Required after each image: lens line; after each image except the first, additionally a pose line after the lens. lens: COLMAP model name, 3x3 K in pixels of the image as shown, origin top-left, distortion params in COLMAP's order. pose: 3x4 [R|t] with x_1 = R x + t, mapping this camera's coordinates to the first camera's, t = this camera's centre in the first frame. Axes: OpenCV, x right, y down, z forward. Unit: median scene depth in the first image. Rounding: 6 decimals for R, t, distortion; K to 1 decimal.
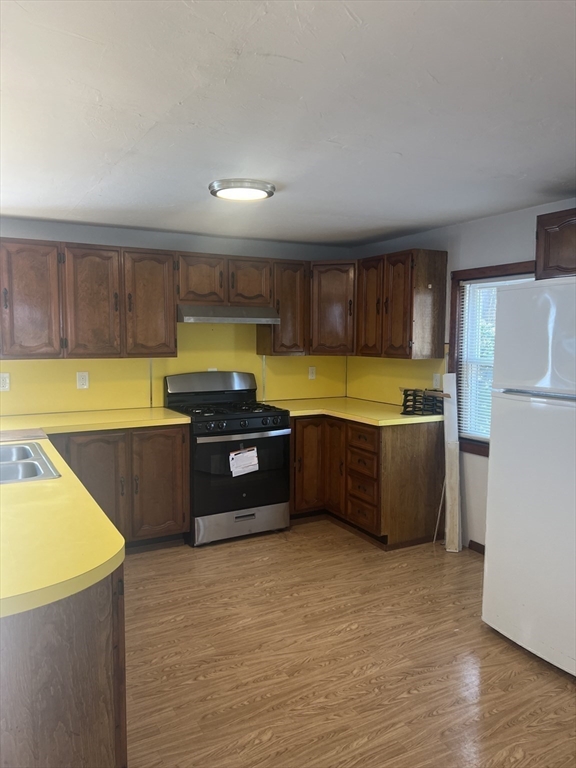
lens RADIAL K [[577.5, 0, 284.2], [0, 577.5, 381.5], [0, 0, 1]] dist [0.049371, -0.049321]
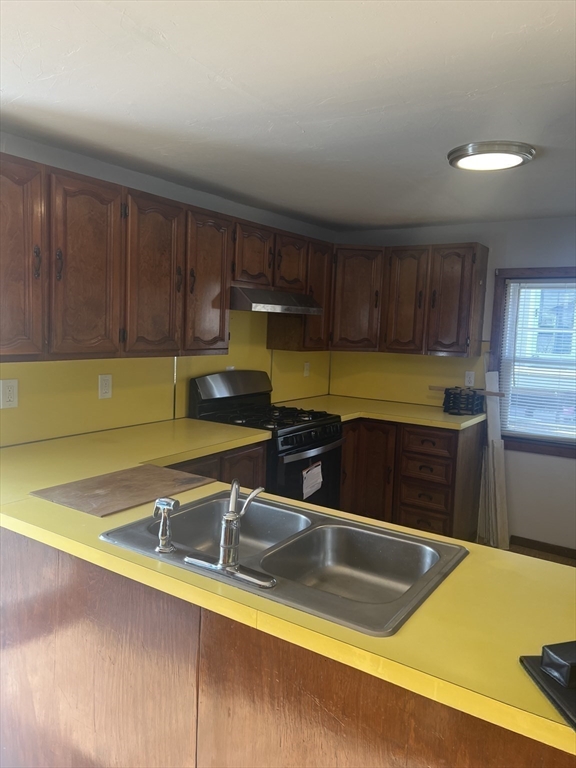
lens RADIAL K [[577.5, 0, 288.3], [0, 577.5, 380.8], [0, 0, 1]] dist [0.049371, -0.049321]
pose [[0.887177, -0.017843, 0.461085, -0.478269], [0.004887, 0.999559, 0.029279, -0.028952], [-0.461404, -0.023722, 0.886873, 0.274699]]
